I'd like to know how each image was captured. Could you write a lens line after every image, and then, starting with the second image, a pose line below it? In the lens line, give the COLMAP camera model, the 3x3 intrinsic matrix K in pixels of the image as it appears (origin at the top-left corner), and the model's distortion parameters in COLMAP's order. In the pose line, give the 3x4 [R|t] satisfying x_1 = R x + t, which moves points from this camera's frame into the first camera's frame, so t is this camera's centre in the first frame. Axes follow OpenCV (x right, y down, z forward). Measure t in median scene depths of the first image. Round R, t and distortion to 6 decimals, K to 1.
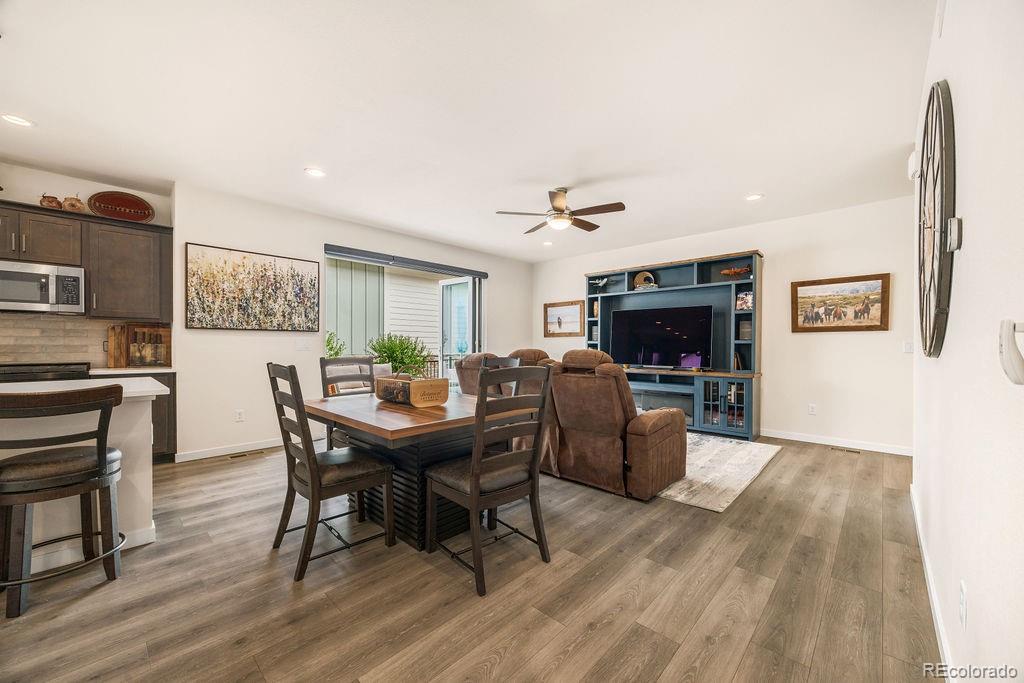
lens RADIAL K [[394.5, 0, 511.9], [0, 394.5, 347.3], [0, 0, 1]] dist [-0.002412, -0.000026]
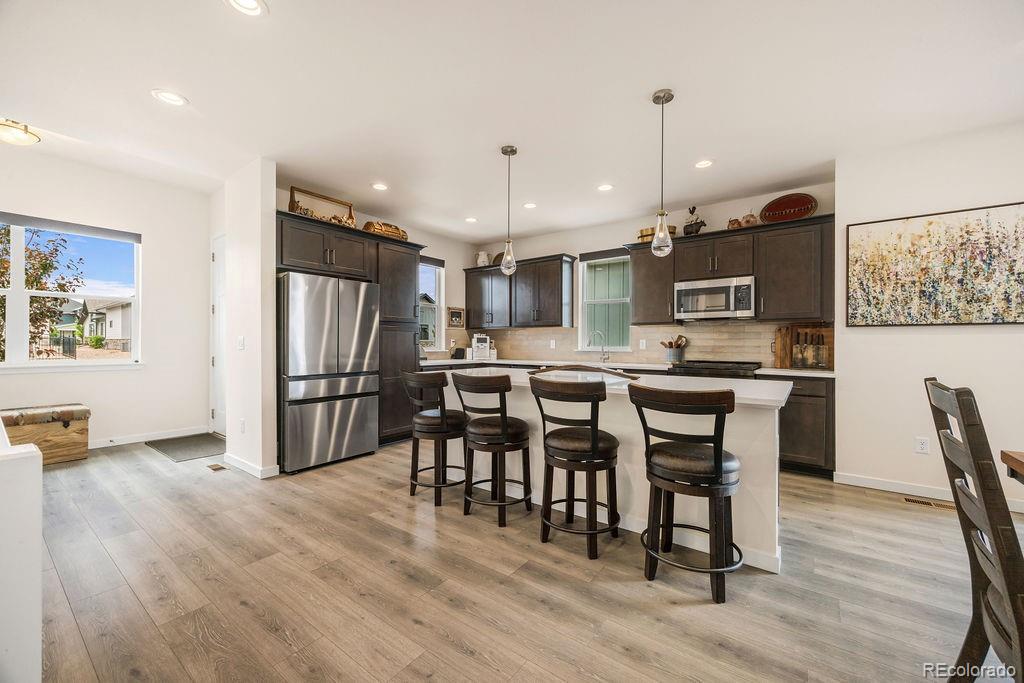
lens RADIAL K [[394.5, 0, 512.5], [0, 394.5, 346.9], [0, 0, 1]] dist [-0.002412, -0.000026]
pose [[0.120876, 0.006263, -0.992648, -0.067394], [-0.008580, 0.999949, 0.005264, -0.002971], [0.992631, 0.007880, 0.120924, 0.171382]]
